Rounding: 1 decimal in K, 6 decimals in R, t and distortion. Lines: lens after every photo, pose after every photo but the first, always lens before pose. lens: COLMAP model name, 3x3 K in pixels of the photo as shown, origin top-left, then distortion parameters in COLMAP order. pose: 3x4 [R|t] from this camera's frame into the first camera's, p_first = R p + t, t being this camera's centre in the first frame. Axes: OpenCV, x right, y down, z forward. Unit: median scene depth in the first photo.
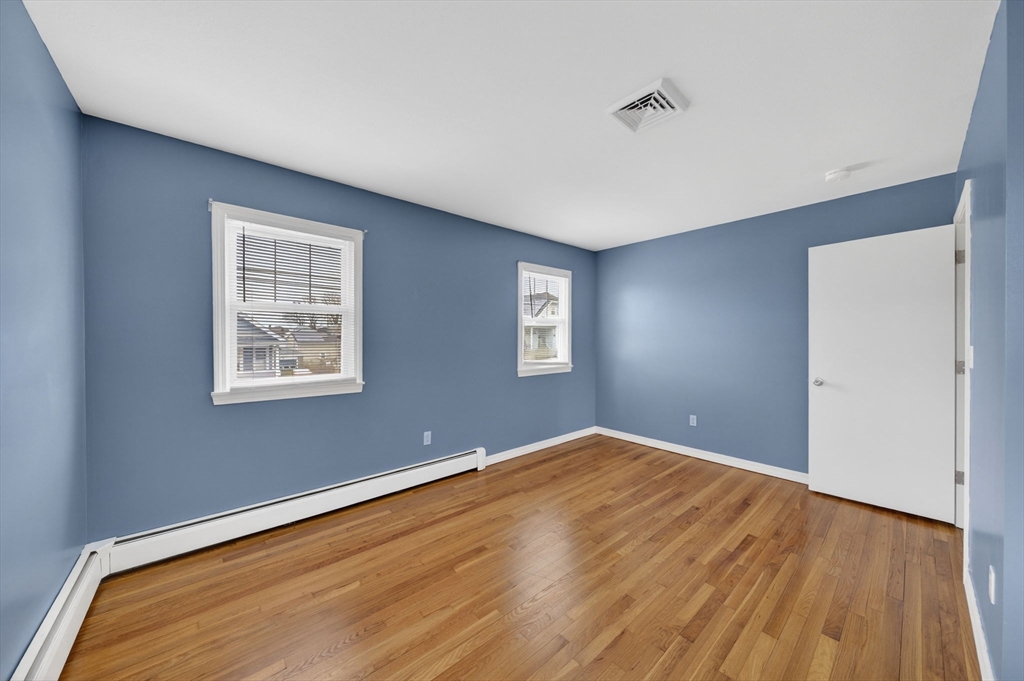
lens RADIAL K [[346.8, 0, 510.9], [0, 346.8, 345.1], [0, 0, 1]] dist [-0.002241, -0.000328]
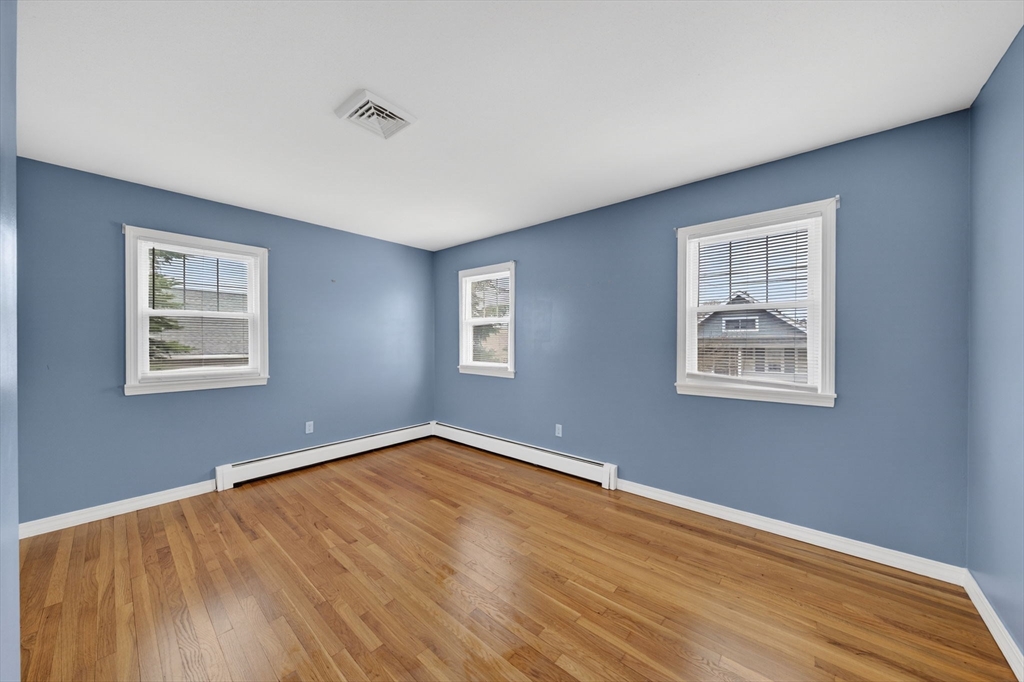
lens RADIAL K [[346.8, 0, 510.9], [0, 346.8, 345.6], [0, 0, 1]] dist [-0.002241, -0.000328]
pose [[0.153029, 0.015133, -0.988106, 0.855937], [-0.013813, 0.999818, 0.013174, -0.012526], [0.988125, 0.011633, 0.153210, 0.715651]]
